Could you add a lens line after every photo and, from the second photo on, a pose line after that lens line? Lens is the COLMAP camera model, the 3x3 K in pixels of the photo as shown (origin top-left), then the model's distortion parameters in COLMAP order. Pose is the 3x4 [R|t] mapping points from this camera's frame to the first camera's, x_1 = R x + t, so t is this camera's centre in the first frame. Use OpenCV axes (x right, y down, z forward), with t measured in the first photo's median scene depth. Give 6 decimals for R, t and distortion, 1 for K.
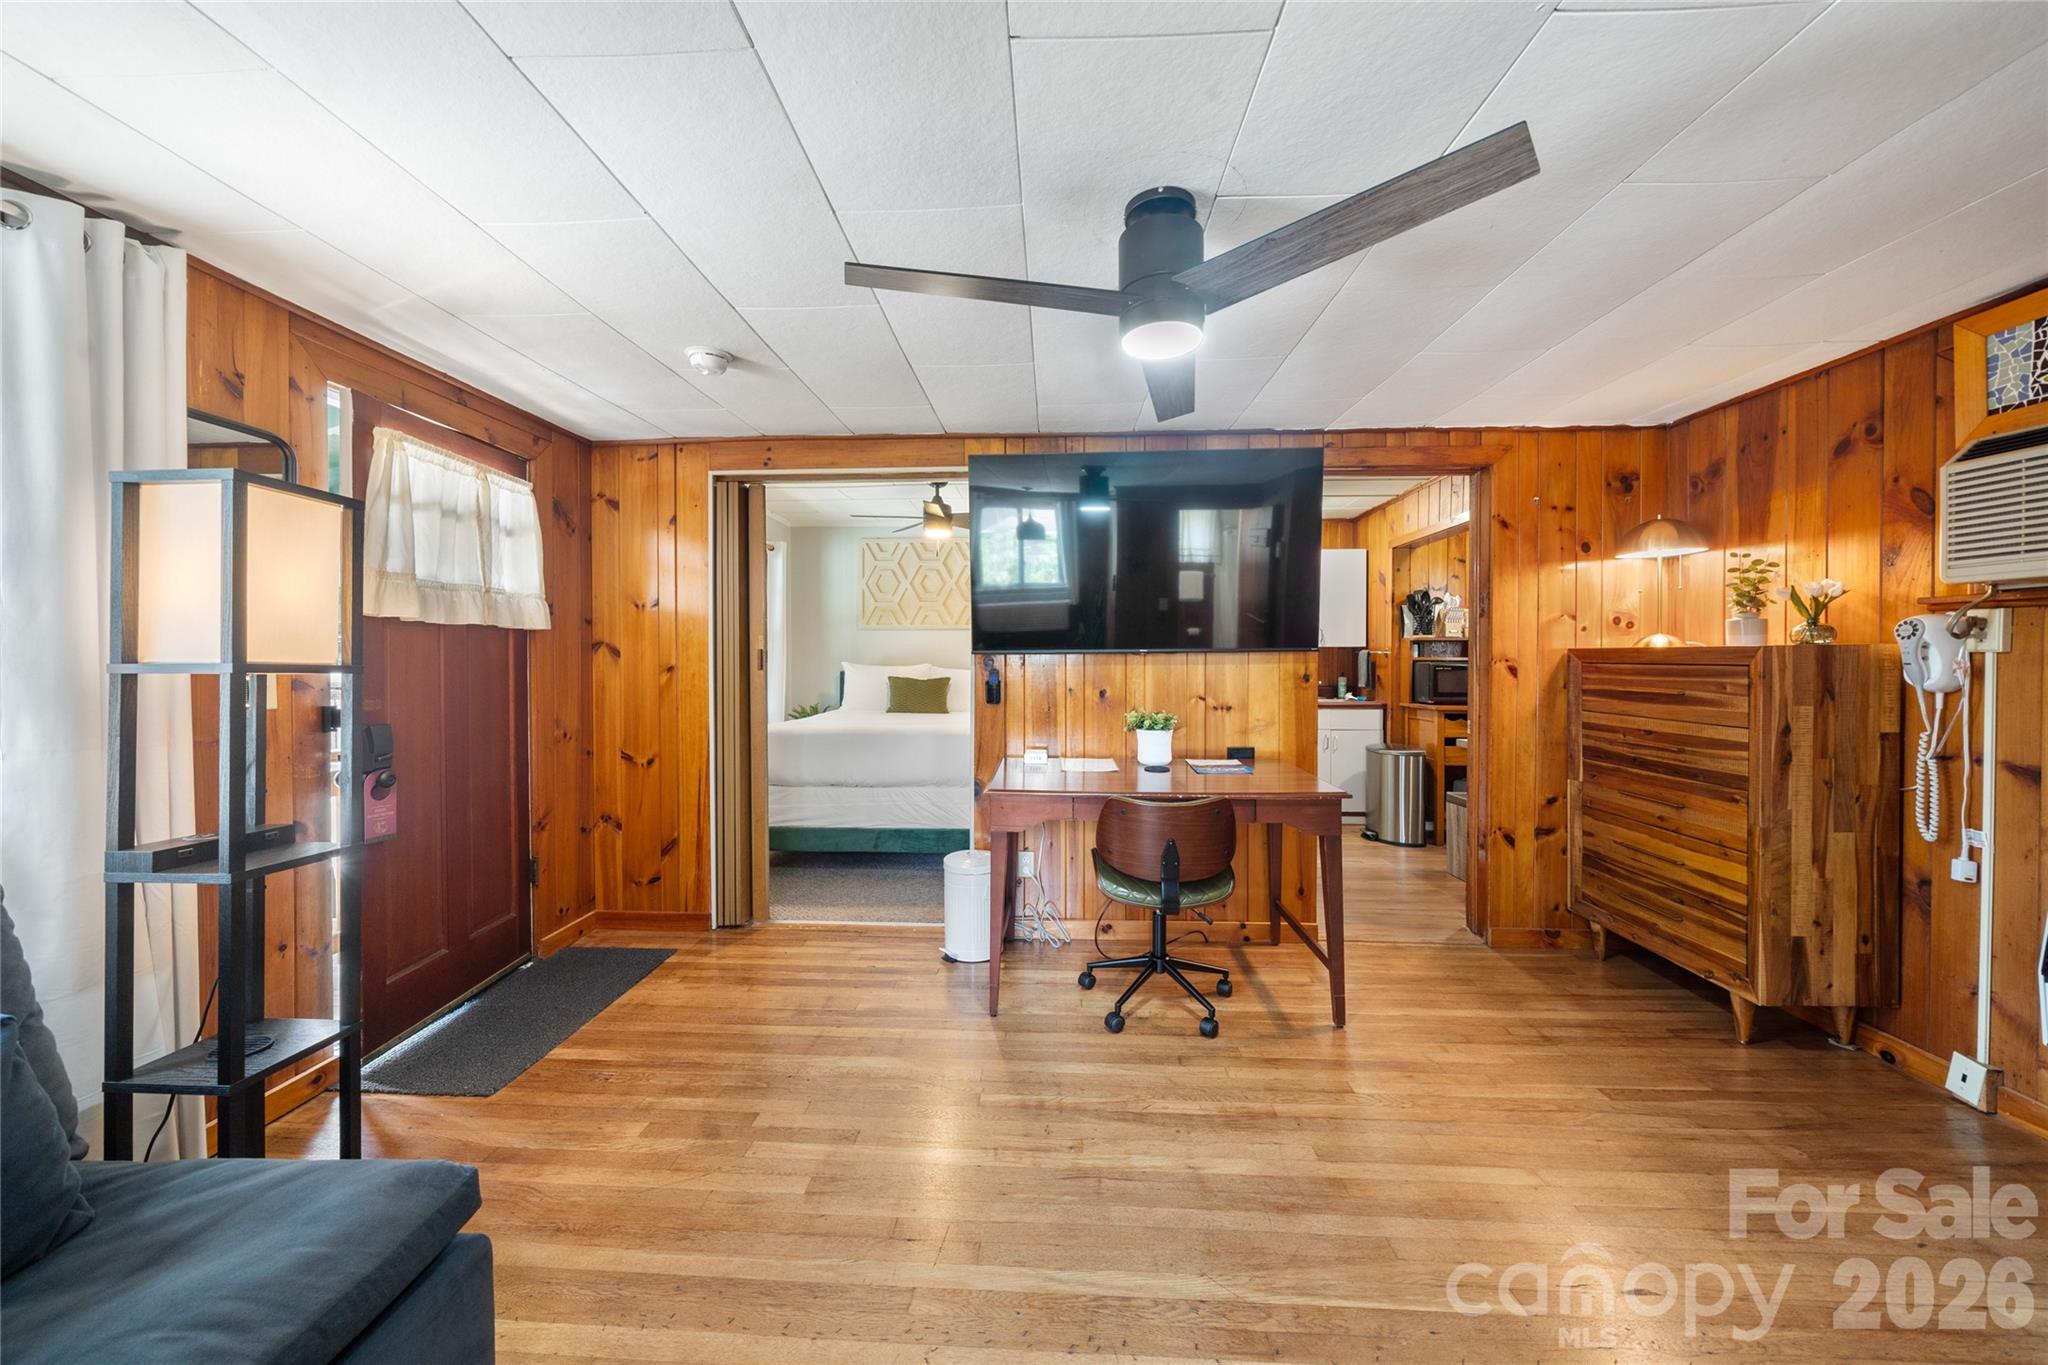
lens RADIAL K [[718.4, 0, 1023.6], [0, 718.4, 664.5], [0, 0, 1]] dist [0.001412, 0.000023]
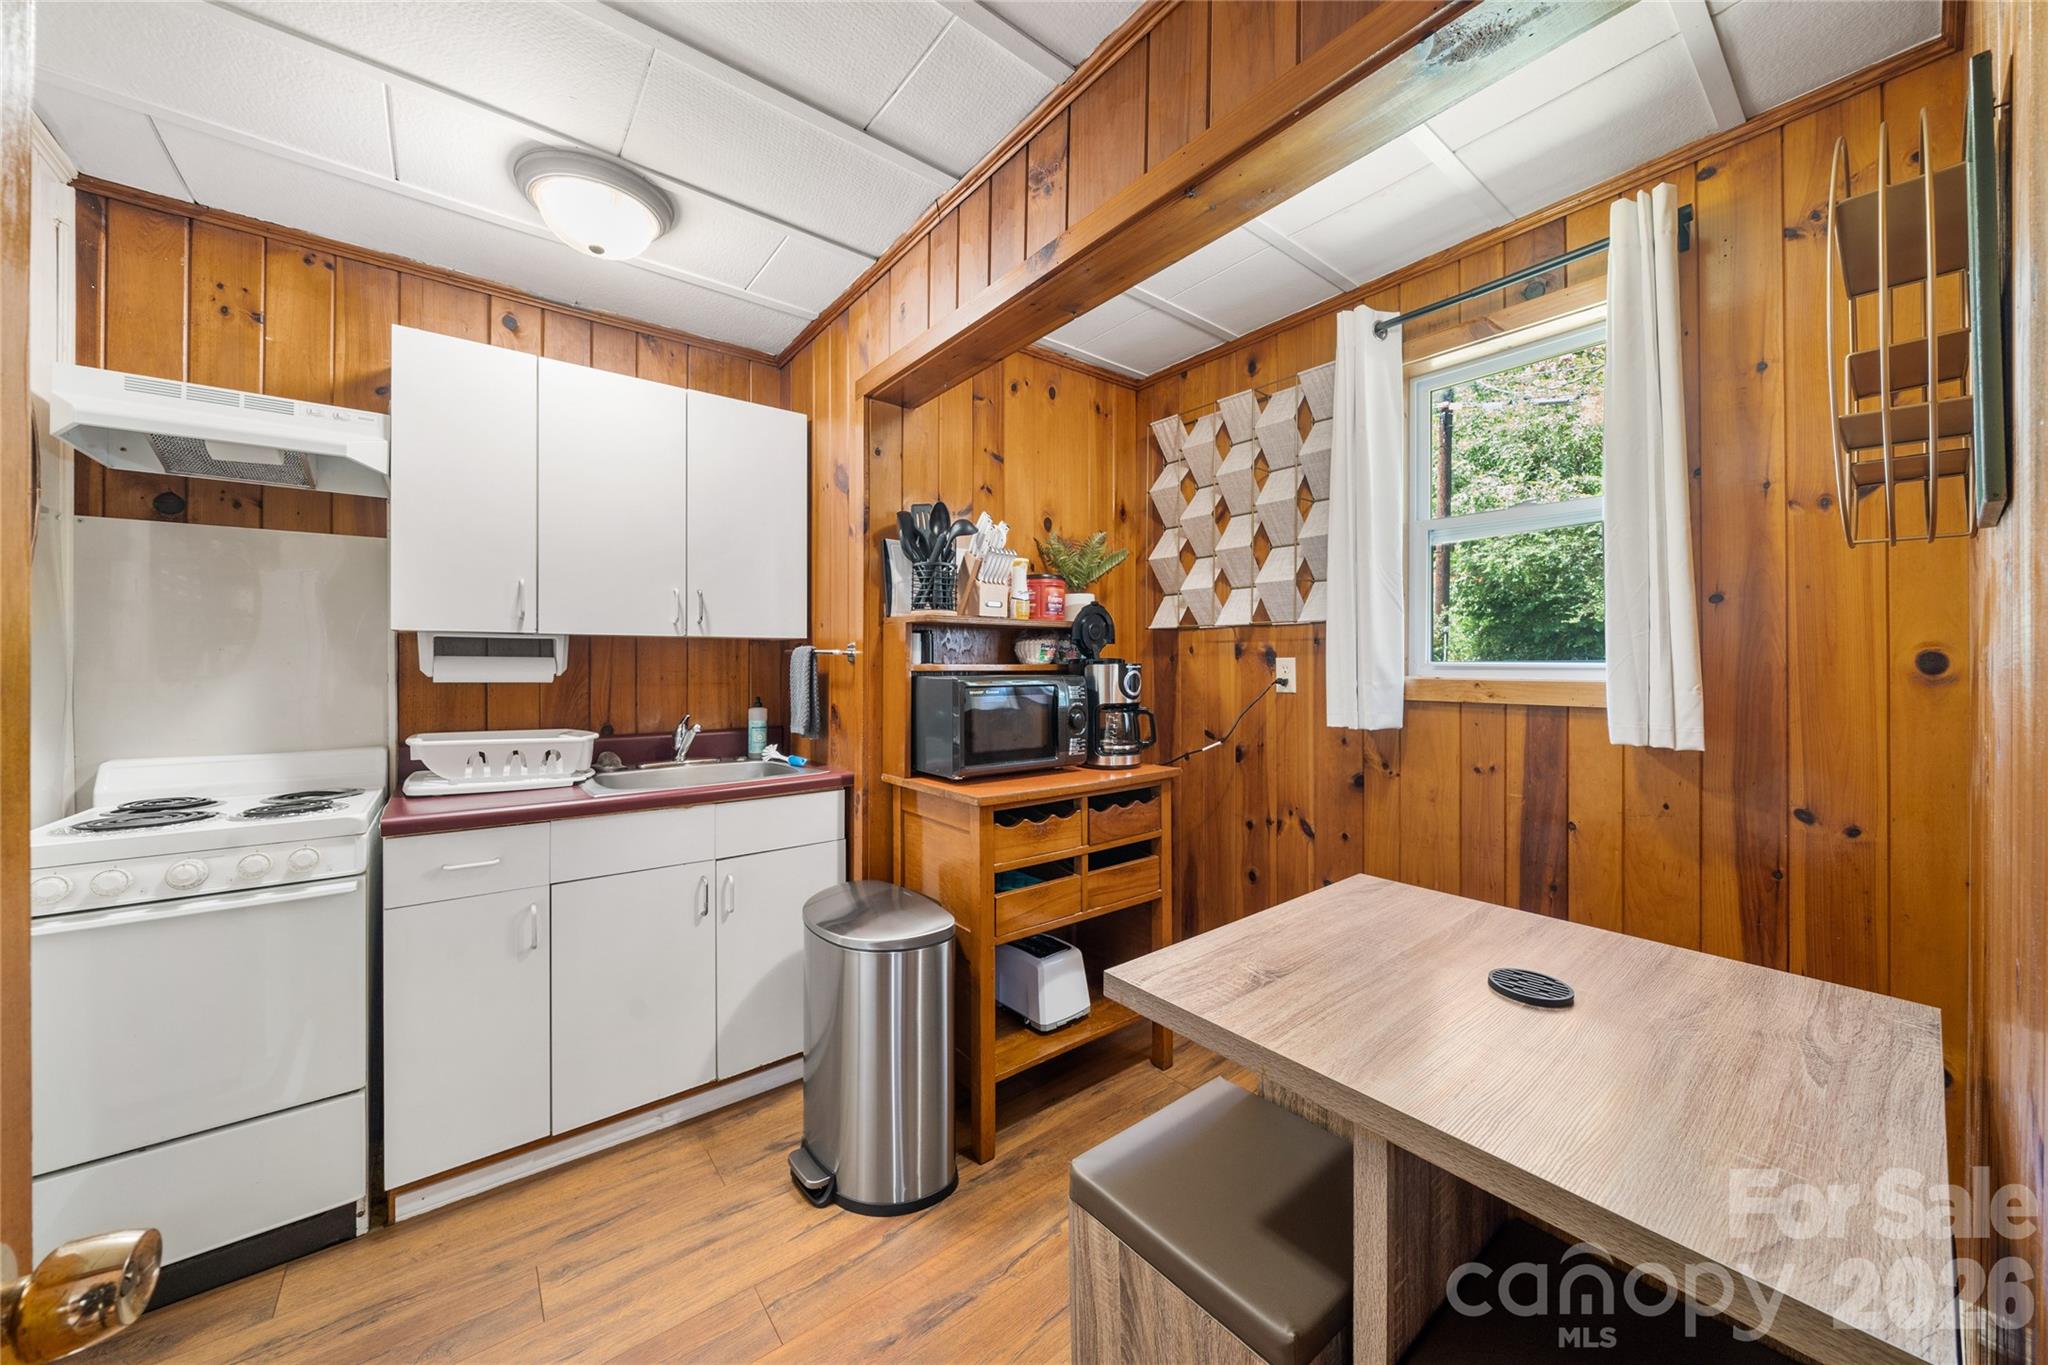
lens RADIAL K [[718.4, 0, 1027.5], [0, 718.4, 666.2], [0, 0, 1]] dist [0.001412, 0.000023]
pose [[0.751542, 0.002613, 0.659681, 0.317087], [0.002416, 0.999975, -0.006713, -0.005683], [-0.659681, 0.006639, 0.751516, 0.640665]]
